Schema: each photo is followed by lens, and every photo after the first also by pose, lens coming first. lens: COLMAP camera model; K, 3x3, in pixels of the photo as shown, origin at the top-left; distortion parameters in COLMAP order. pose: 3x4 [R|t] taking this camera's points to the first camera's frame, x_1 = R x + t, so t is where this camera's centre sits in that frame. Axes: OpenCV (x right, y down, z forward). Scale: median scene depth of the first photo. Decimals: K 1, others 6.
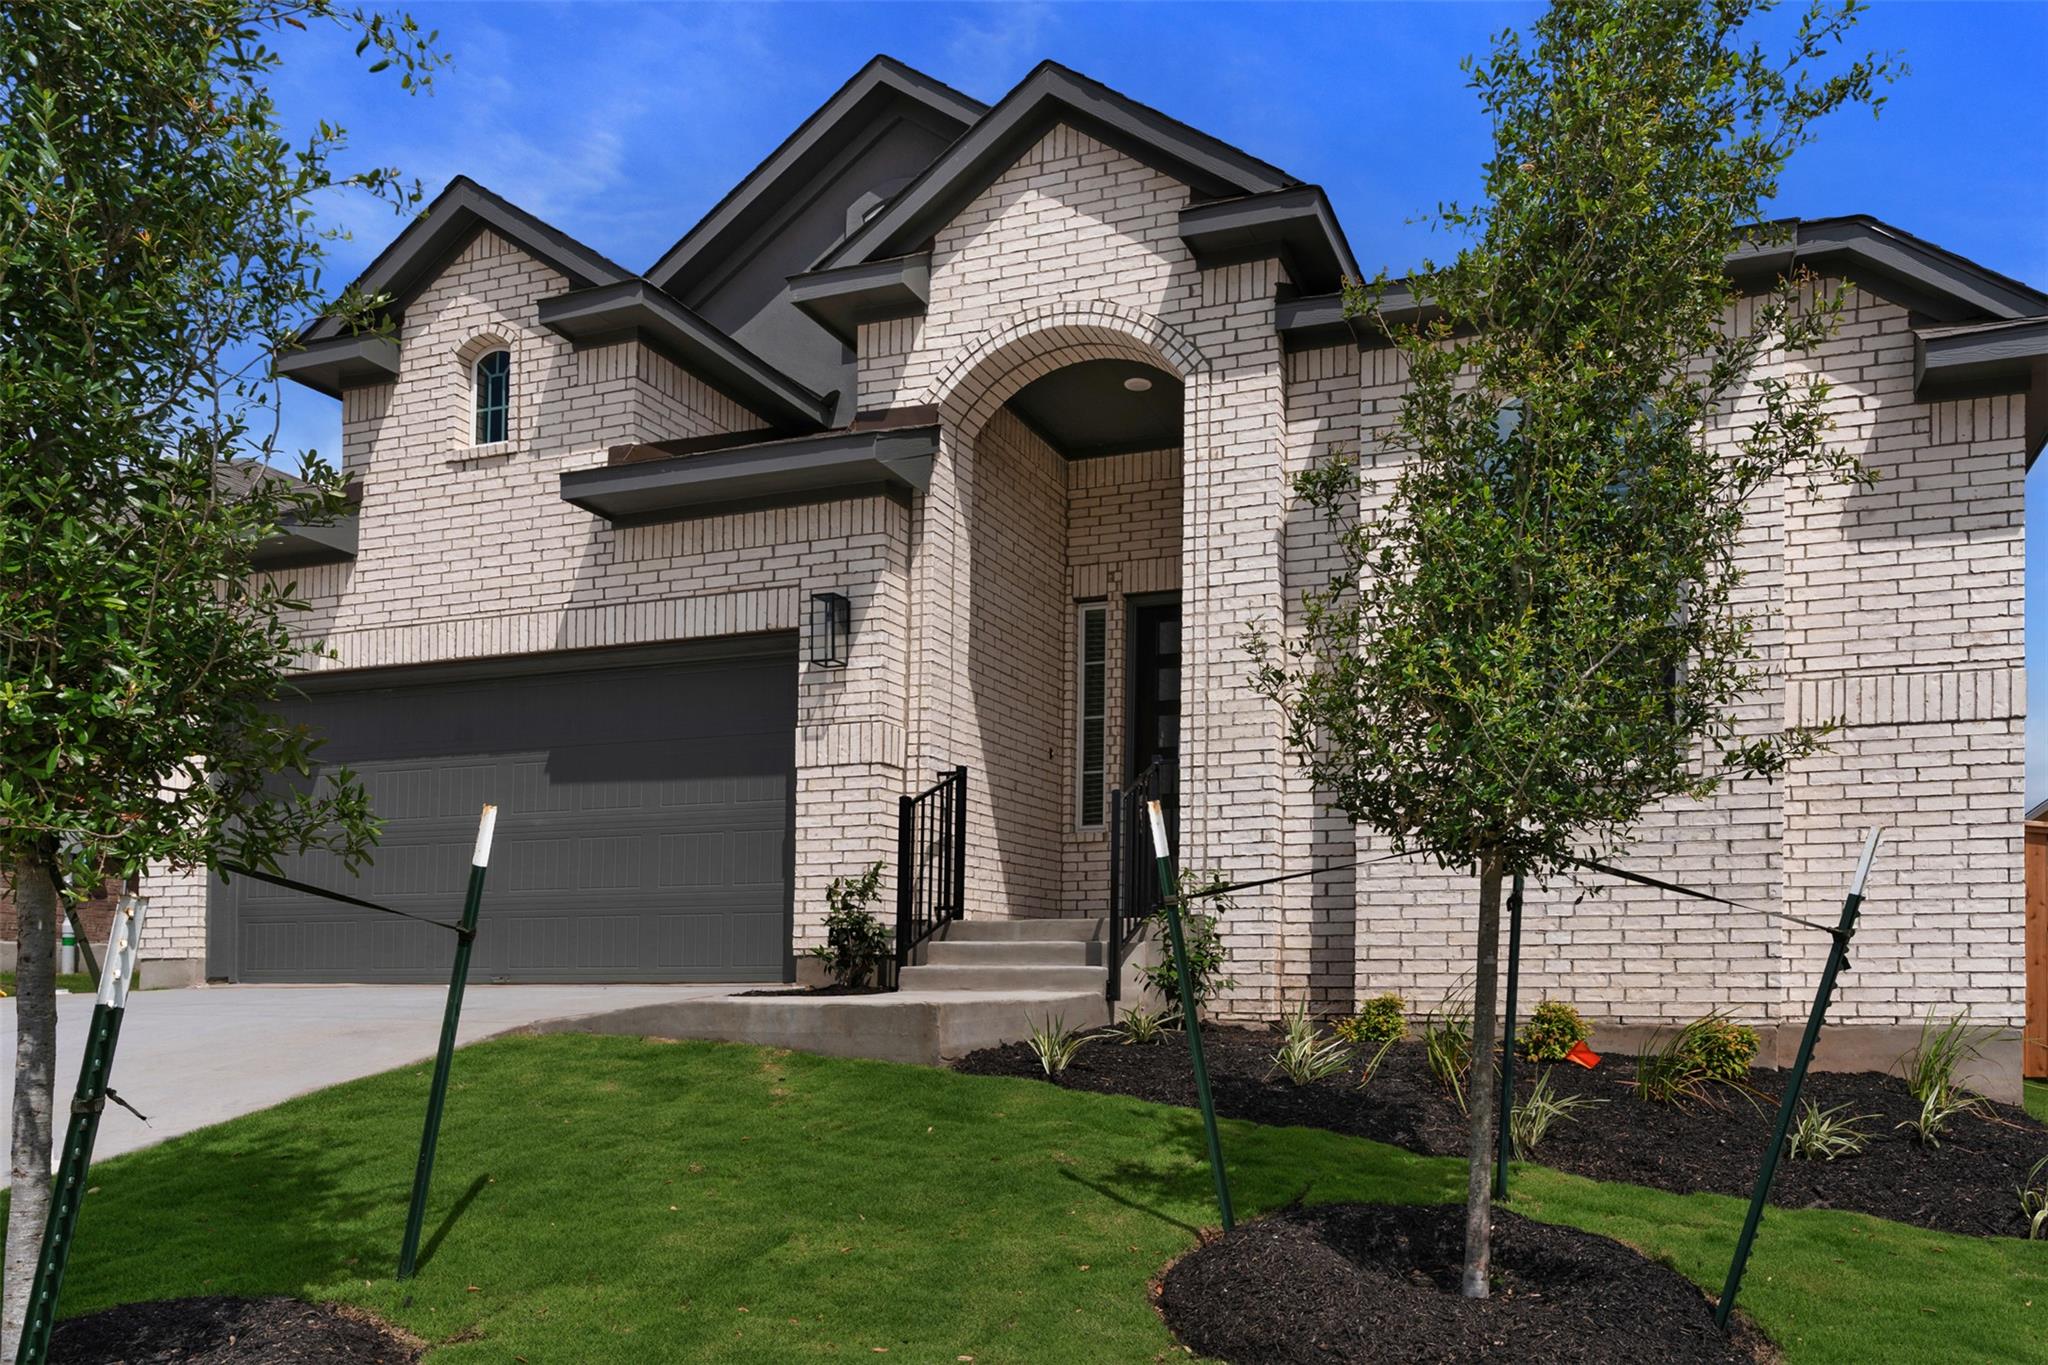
lens RADIAL K [[1310.8, 0, 1025.5], [0, 1310.8, 835.9], [0, 0, 1]] dist [-0.003701, 0.000121]
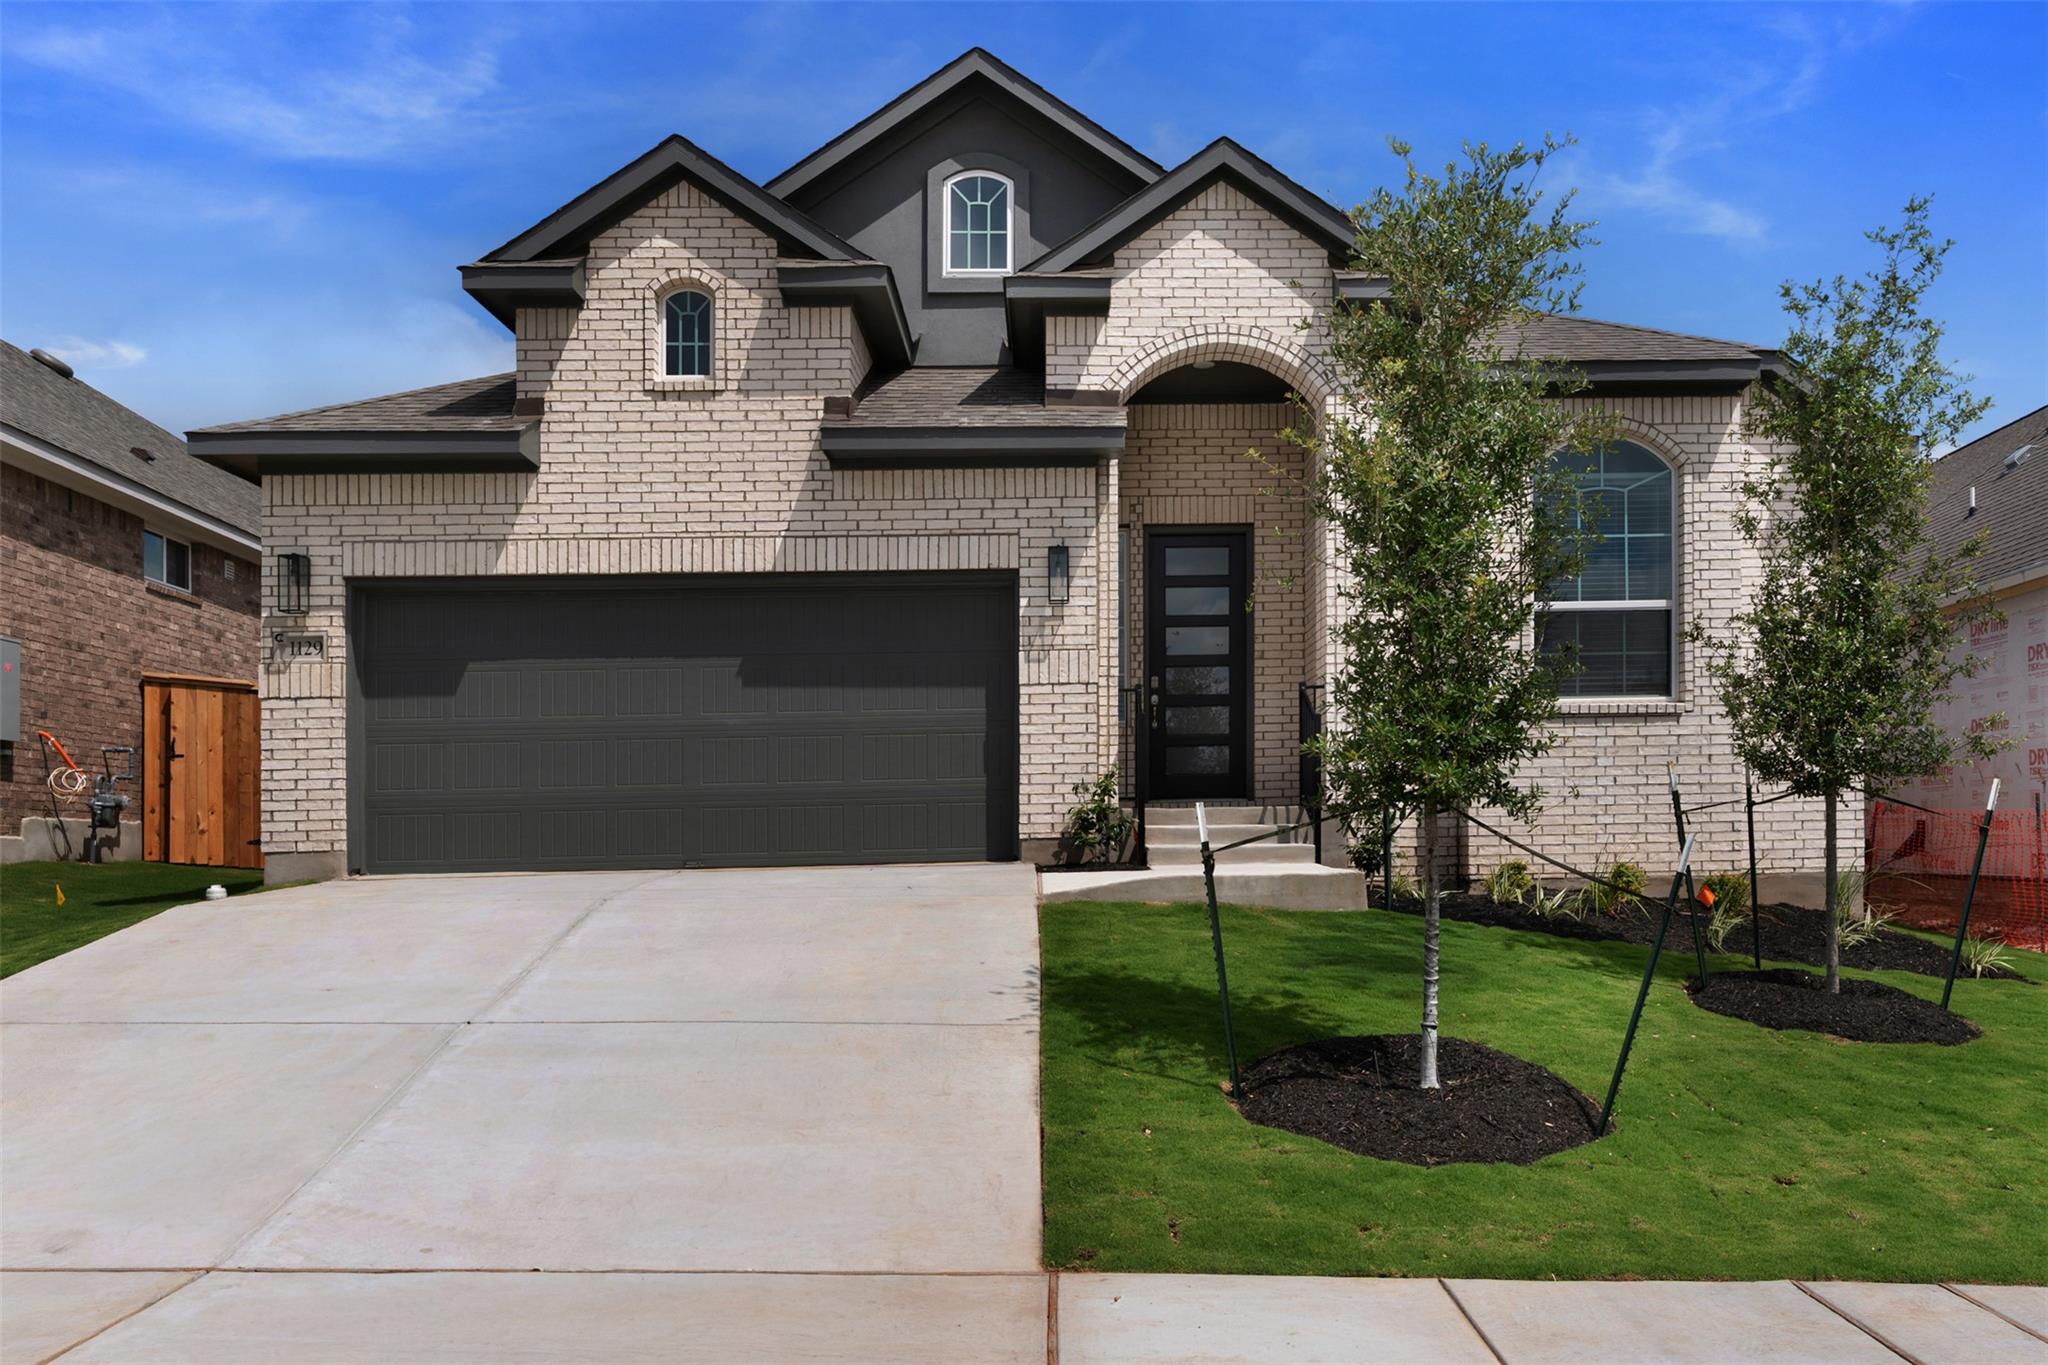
lens RADIAL K [[1467.5, 0, 1023.9], [0, 1467.5, 679.2], [0, 0, 1]] dist [0.008483, 0.000253]
pose [[0.949640, 0.016654, 0.312900, -0.577608], [-0.015187, 0.999859, -0.007125, -0.045606], [-0.312975, 0.002014, 0.949759, -0.287357]]
